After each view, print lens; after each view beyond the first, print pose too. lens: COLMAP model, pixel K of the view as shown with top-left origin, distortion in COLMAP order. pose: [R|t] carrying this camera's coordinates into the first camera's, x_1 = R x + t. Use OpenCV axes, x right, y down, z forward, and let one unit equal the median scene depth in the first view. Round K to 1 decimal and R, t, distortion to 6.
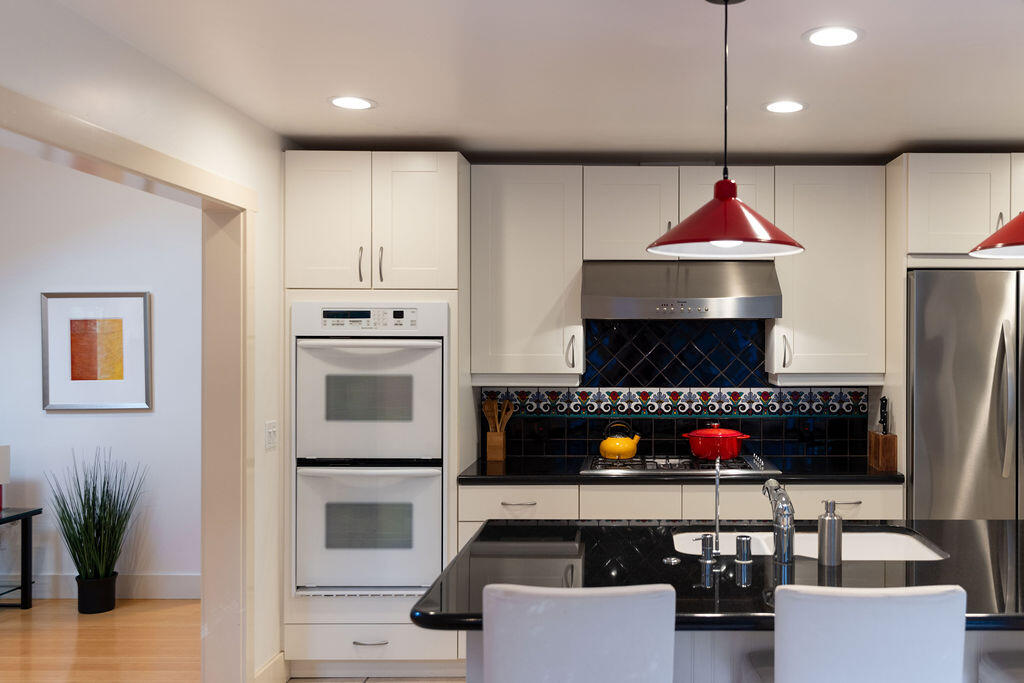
lens RADIAL K [[876.7, 0, 512.0], [0, 876.7, 341.5], [0, 0, 1]] dist [0.000459, 0.000163]
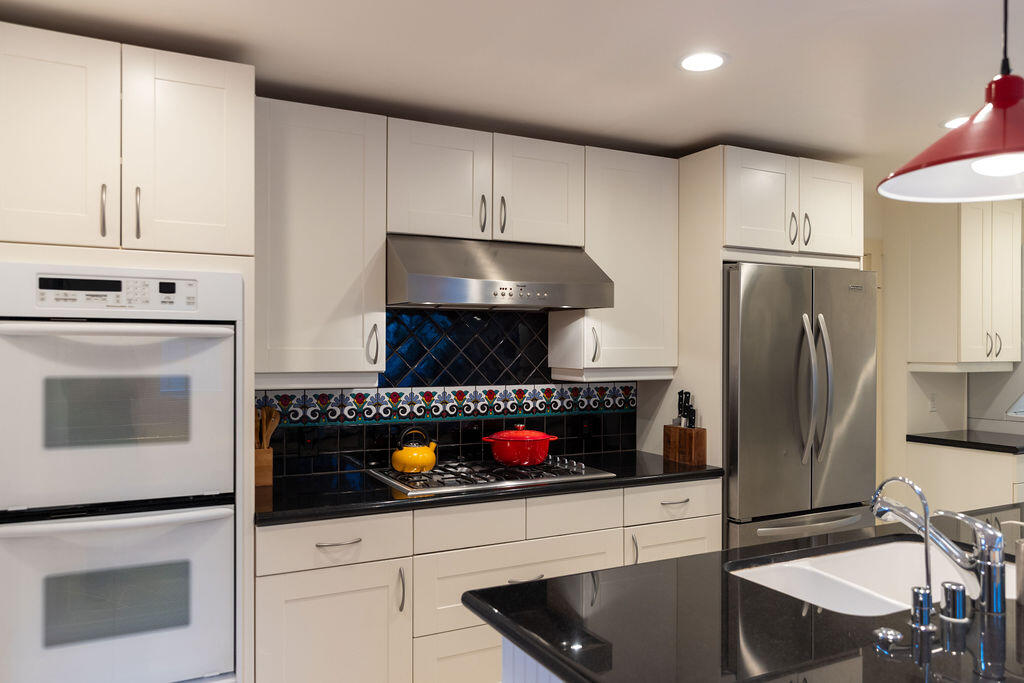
lens RADIAL K [[803.8, 0, 512.0], [0, 803.8, 341.5], [0, 0, 1]] dist [0.002727, 0.000457]
pose [[0.871048, 0.004944, 0.491174, -0.185274], [-0.002424, 0.999980, -0.005767, 0.013046], [-0.491193, 0.003833, 0.871042, 0.290435]]
